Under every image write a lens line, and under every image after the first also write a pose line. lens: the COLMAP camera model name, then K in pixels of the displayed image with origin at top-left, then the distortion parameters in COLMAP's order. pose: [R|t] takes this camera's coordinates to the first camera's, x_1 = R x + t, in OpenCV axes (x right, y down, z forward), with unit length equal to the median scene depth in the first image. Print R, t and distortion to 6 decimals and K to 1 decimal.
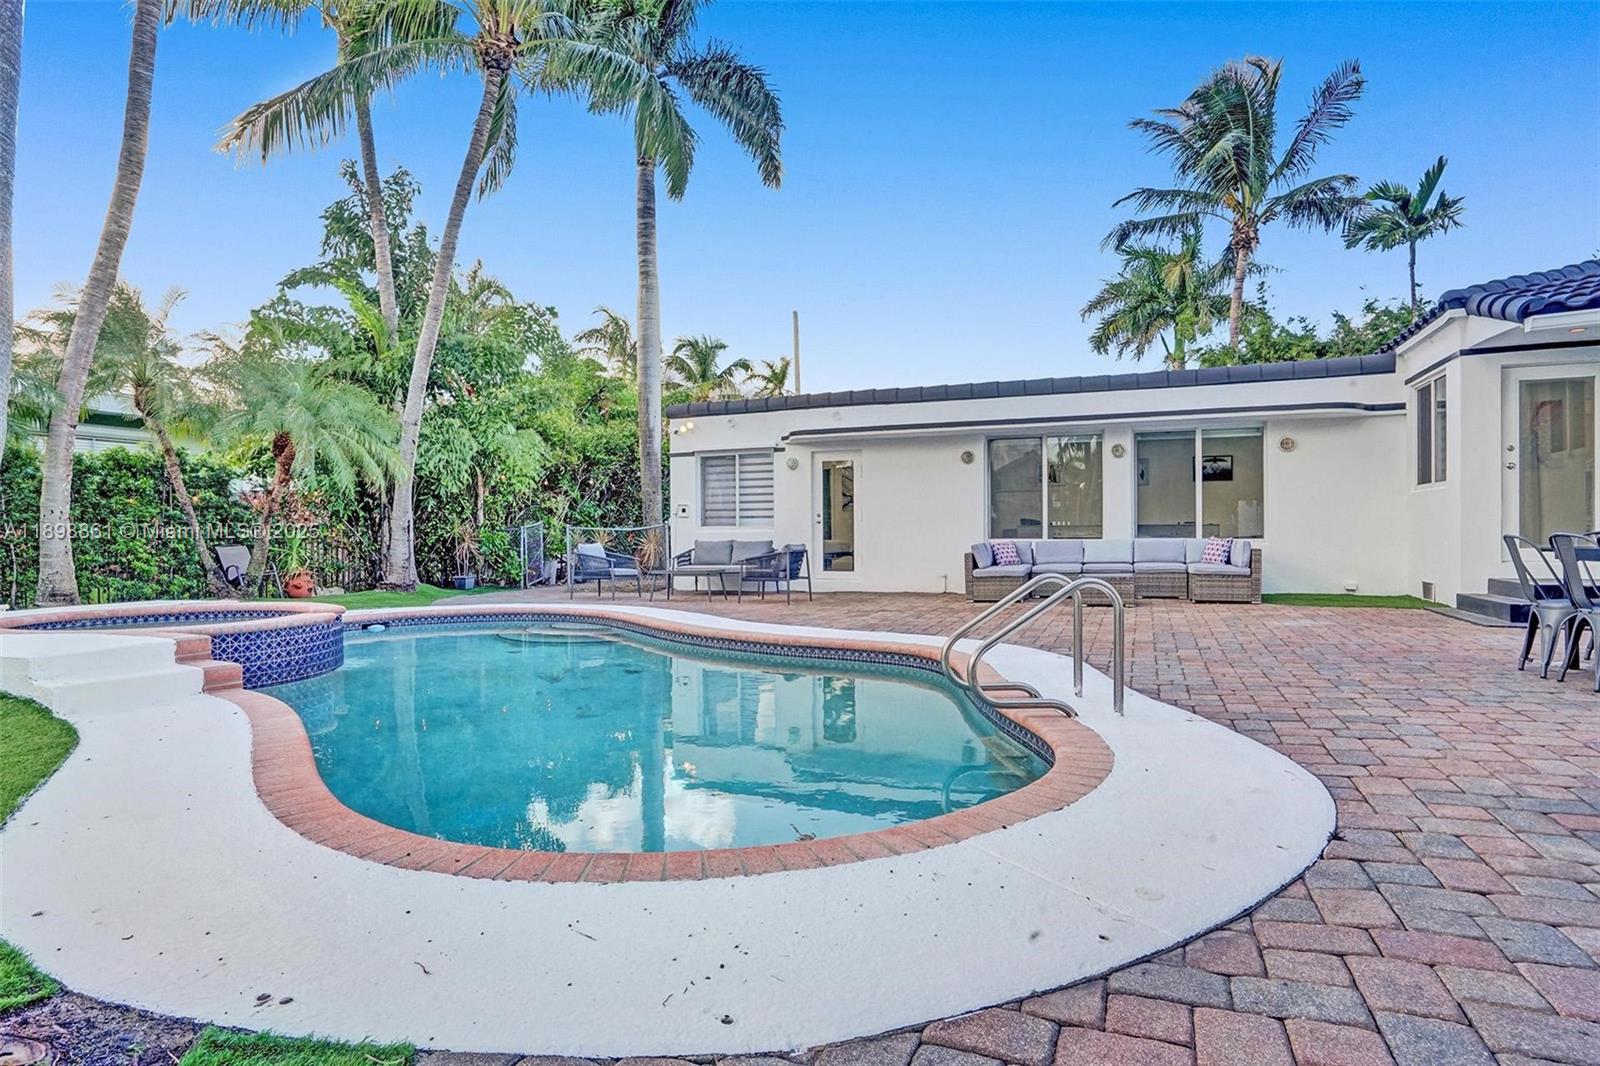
lens RADIAL K [[887.5, 0, 794.7], [0, 887.5, 525.0], [0, 0, 1]] dist [-0.007098, 0.002921]
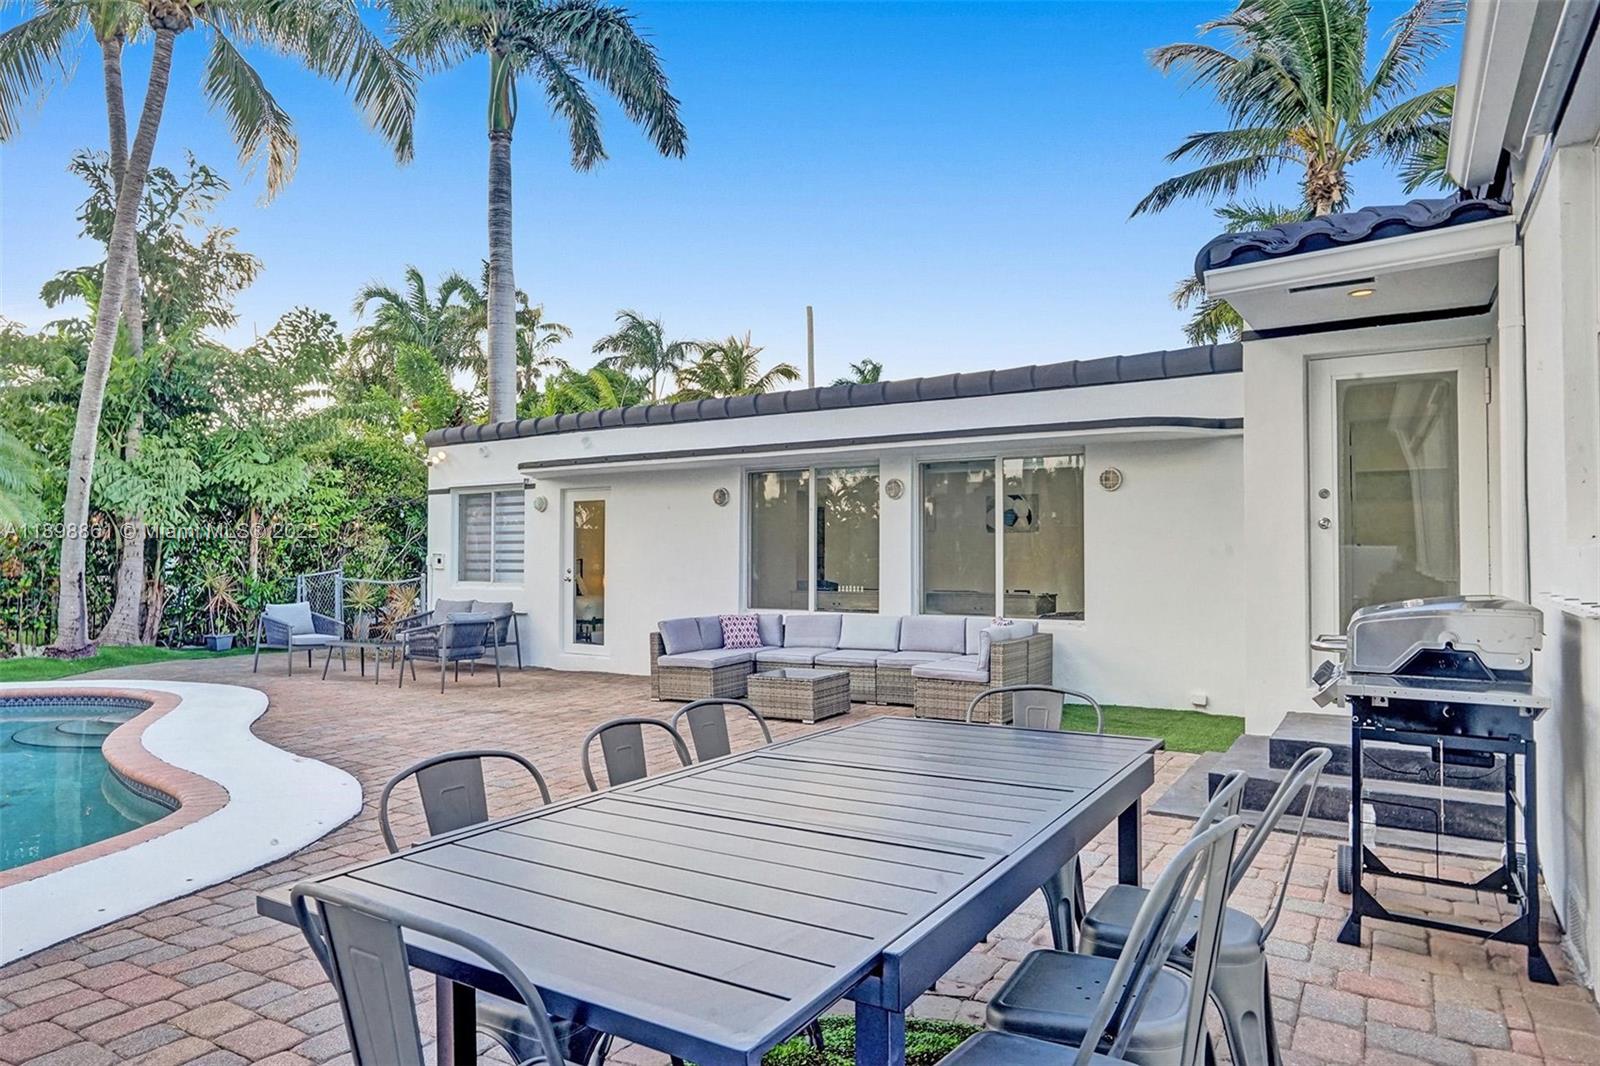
lens RADIAL K [[995.3, 0, 799.4], [0, 995.3, 544.8], [0, 0, 1]] dist [0.001048, 0.001591]
pose [[0.982931, 0.005941, -0.183878, 0.366270], [-0.006798, 0.999969, -0.004029, -0.029716], [0.183849, 0.005210, 0.982941, 0.171664]]
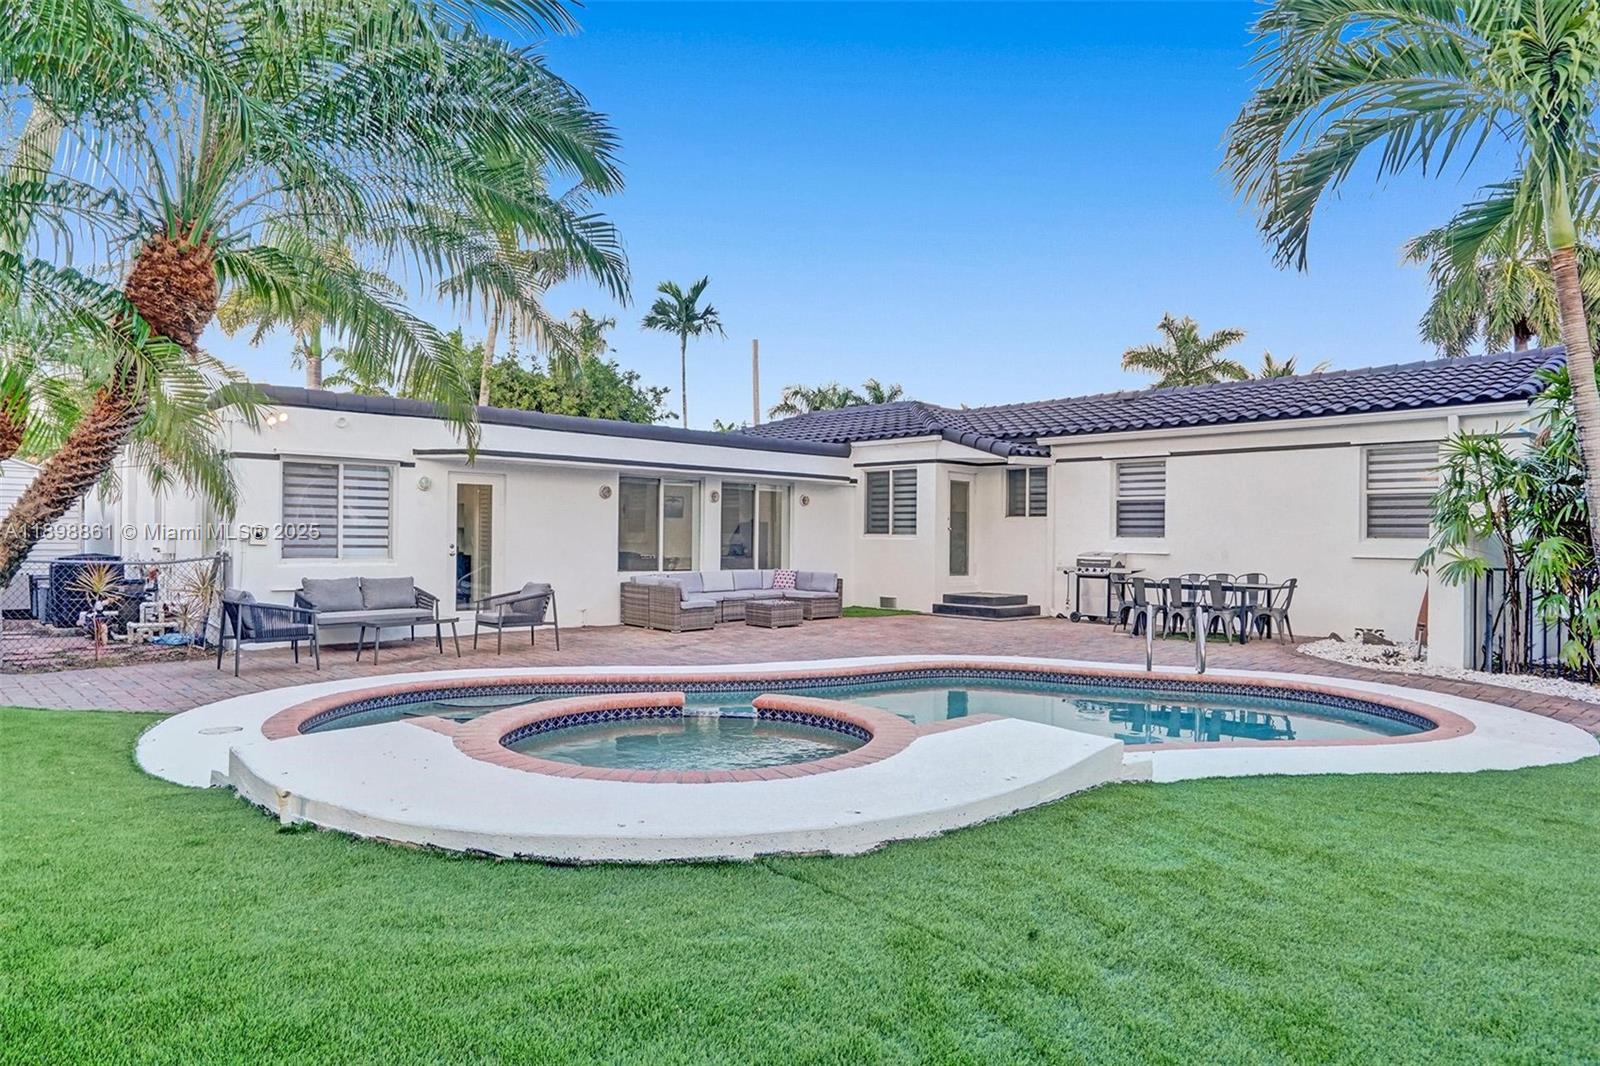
lens RADIAL K [[959.5, 0, 800.8], [0, 959.5, 535.9], [0, 0, 1]] dist [-0.002096, -0.000234]
pose [[0.429648, 0.014463, 0.902881, -0.634891], [-0.025257, 0.999673, -0.003994, -0.023885], [-0.902643, -0.021088, 0.429873, 0.283270]]
